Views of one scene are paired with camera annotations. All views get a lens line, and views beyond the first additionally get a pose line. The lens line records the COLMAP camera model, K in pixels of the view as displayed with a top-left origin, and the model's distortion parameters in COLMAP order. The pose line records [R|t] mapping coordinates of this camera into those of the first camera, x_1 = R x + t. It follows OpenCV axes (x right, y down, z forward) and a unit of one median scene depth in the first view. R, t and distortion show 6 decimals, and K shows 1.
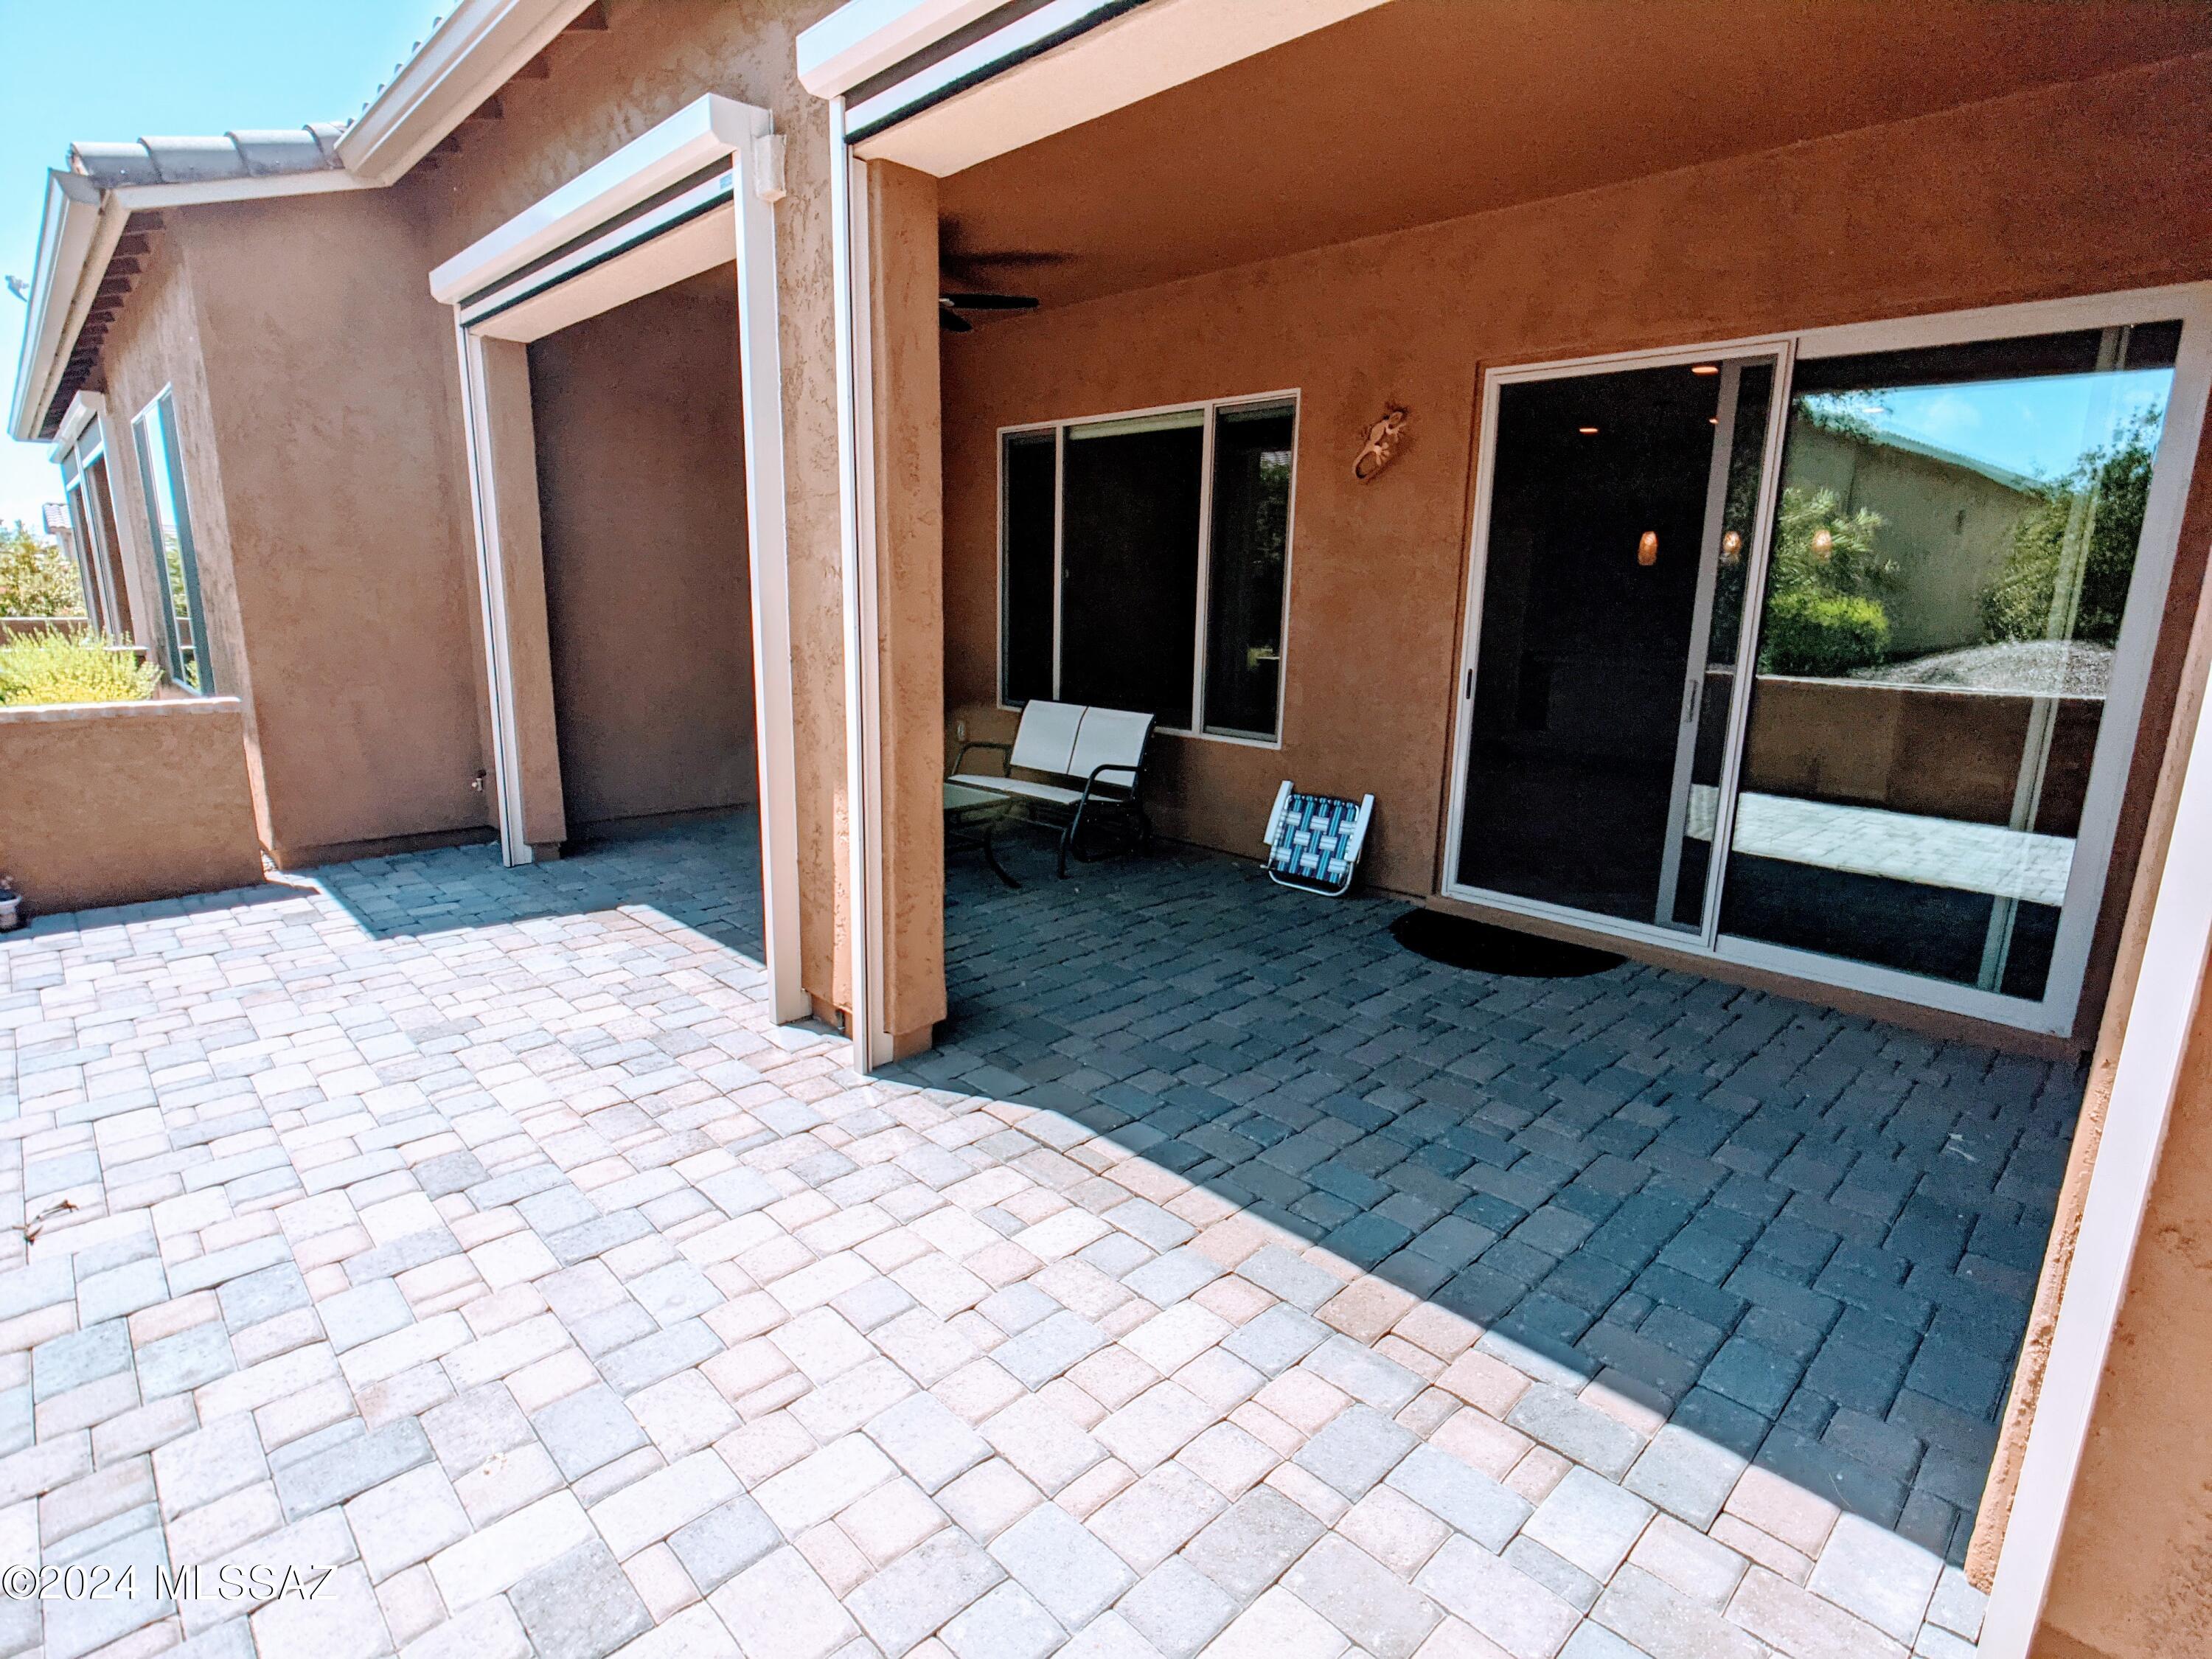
lens RADIAL K [[1134.0, 0, 1102.0], [0, 1134.0, 847.2], [0, 0, 1]] dist [-0.024735, 0.010217]
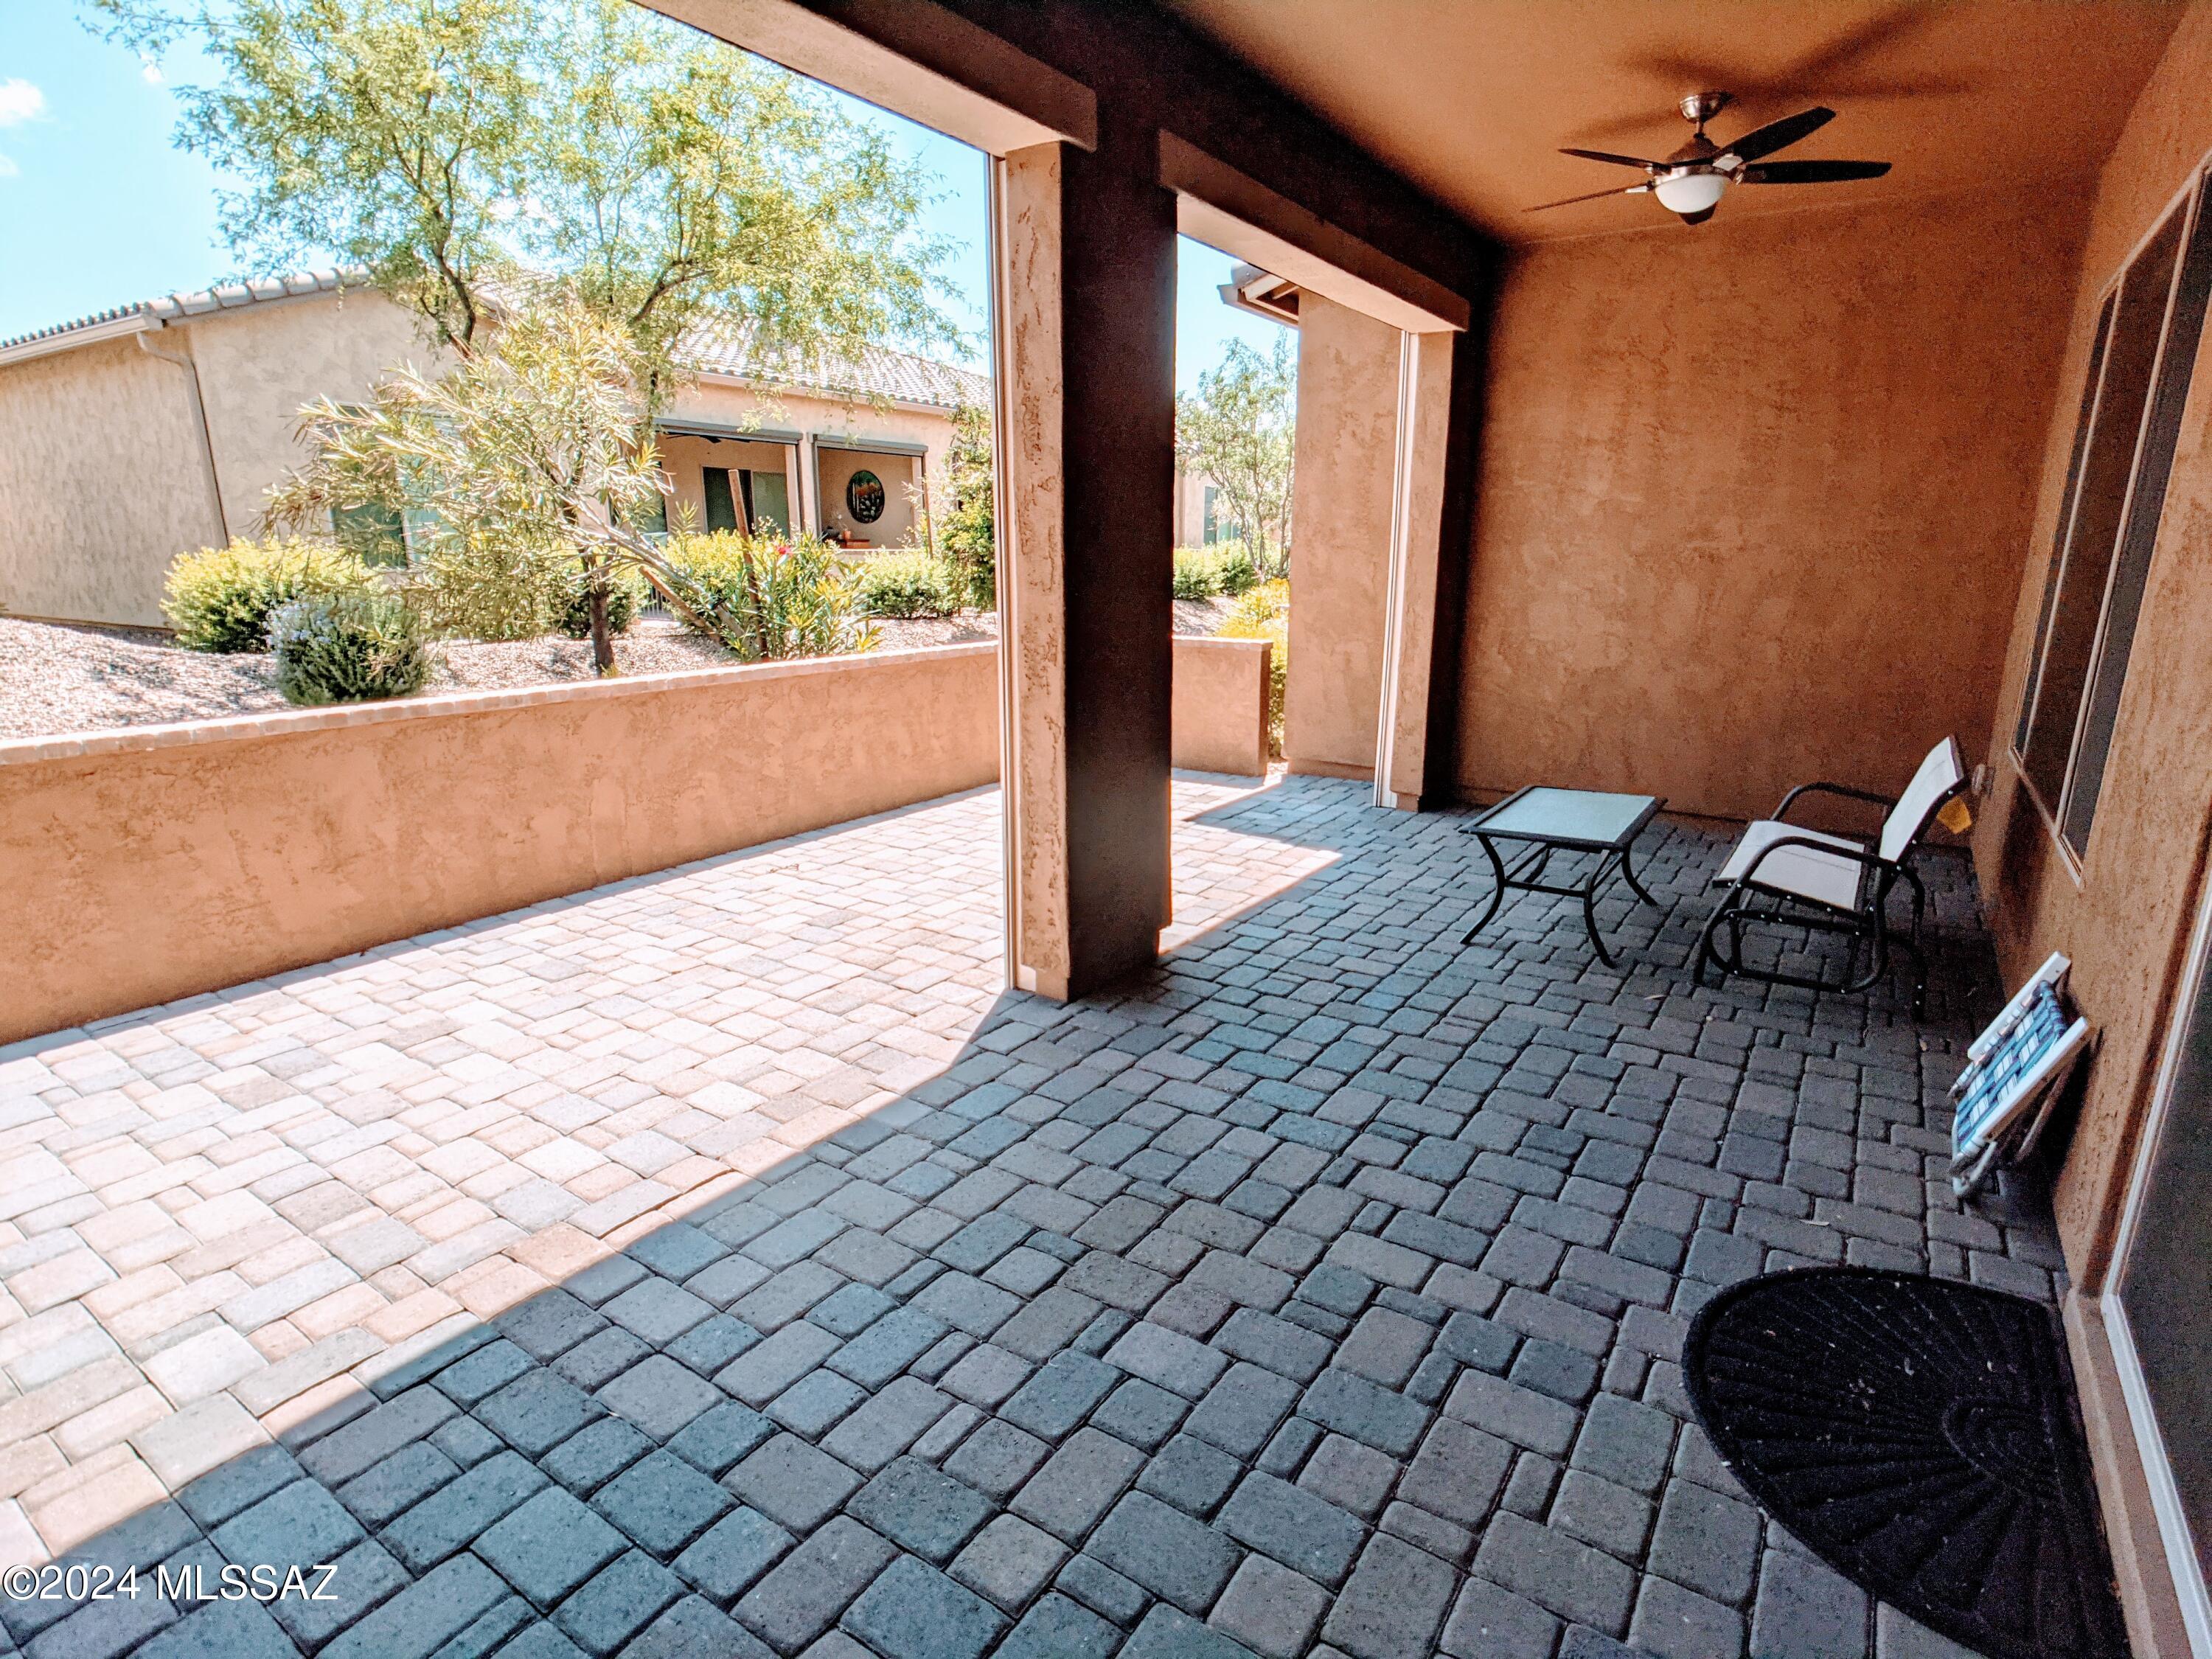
lens RADIAL K [[1134.0, 0, 1152.5], [0, 1134.0, 837.8], [0, 0, 1]] dist [-0.024735, 0.010217]
pose [[0.216471, 0.225396, -0.949914, 0.958179], [-0.218154, 0.959550, 0.177968, -0.195556], [0.951603, 0.168703, 0.256886, 0.917107]]
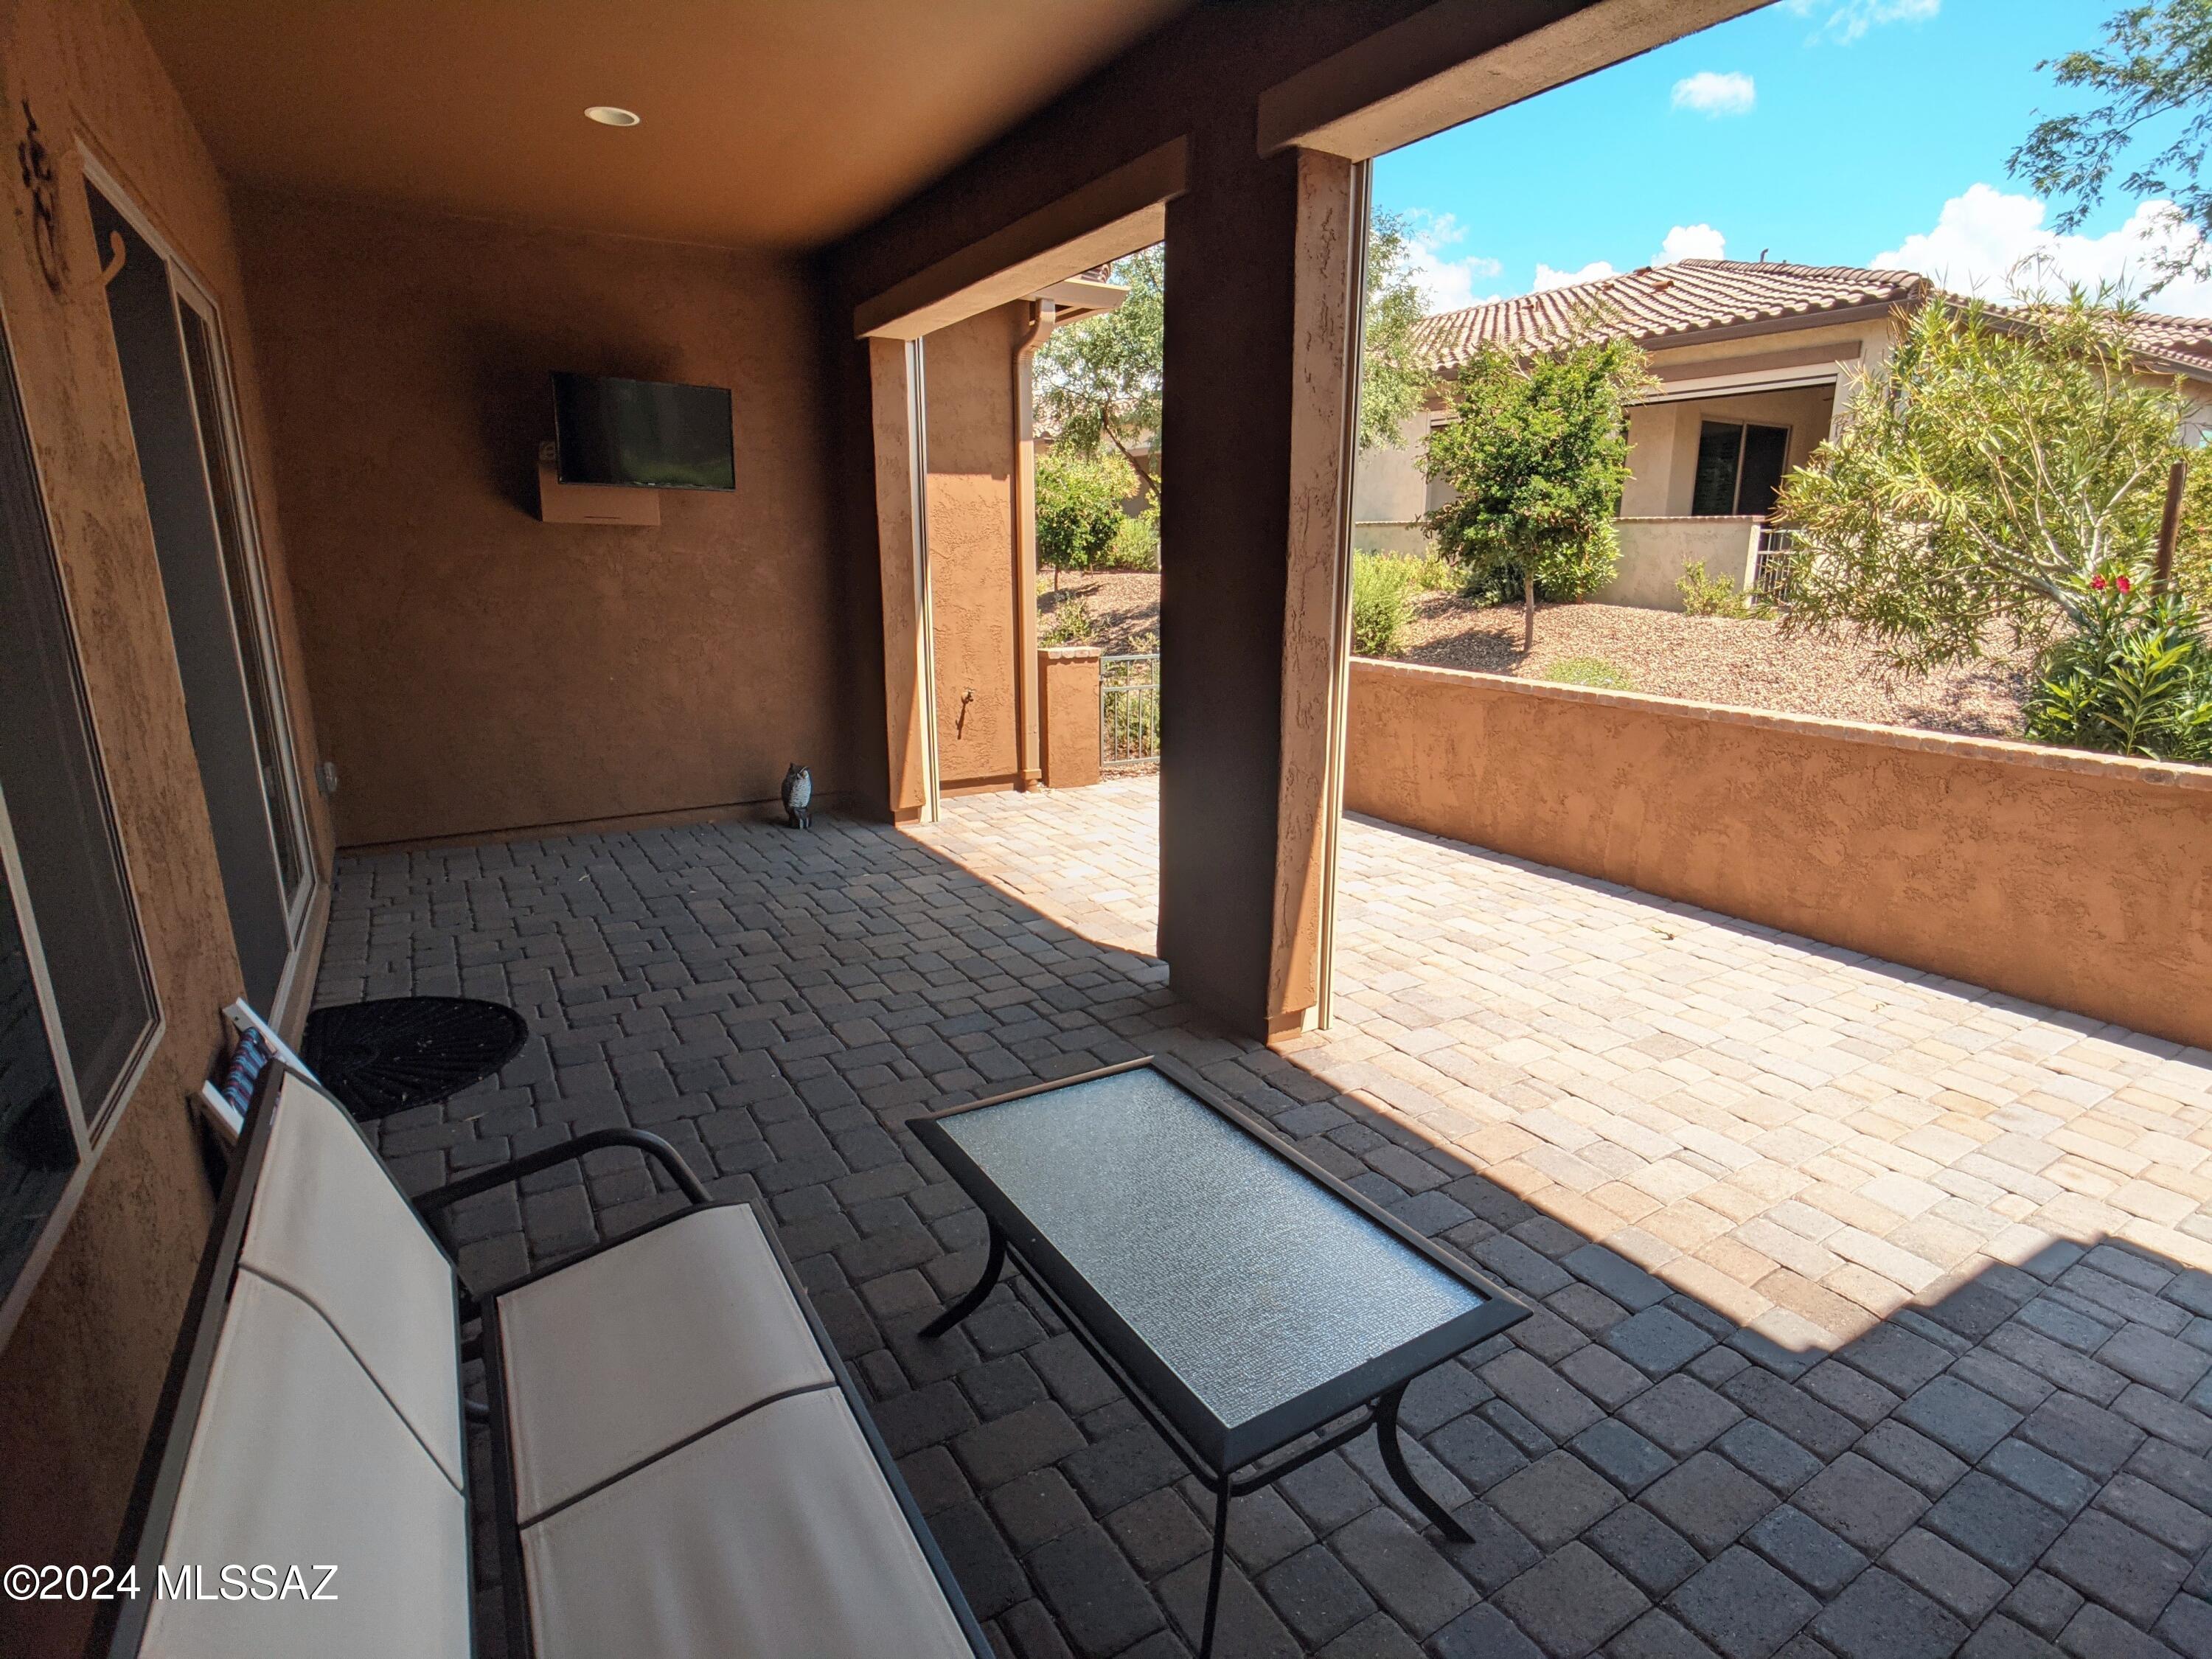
lens RADIAL K [[1134.0, 0, 1117.1], [0, 1134.0, 821.1], [0, 0, 1]] dist [-0.024735, 0.010217]
pose [[-0.972963, -0.081798, 0.215990, -0.387081], [0.023970, 0.894370, 0.446685, -0.545734], [-0.229713, 0.439785, -0.868229, 2.239403]]
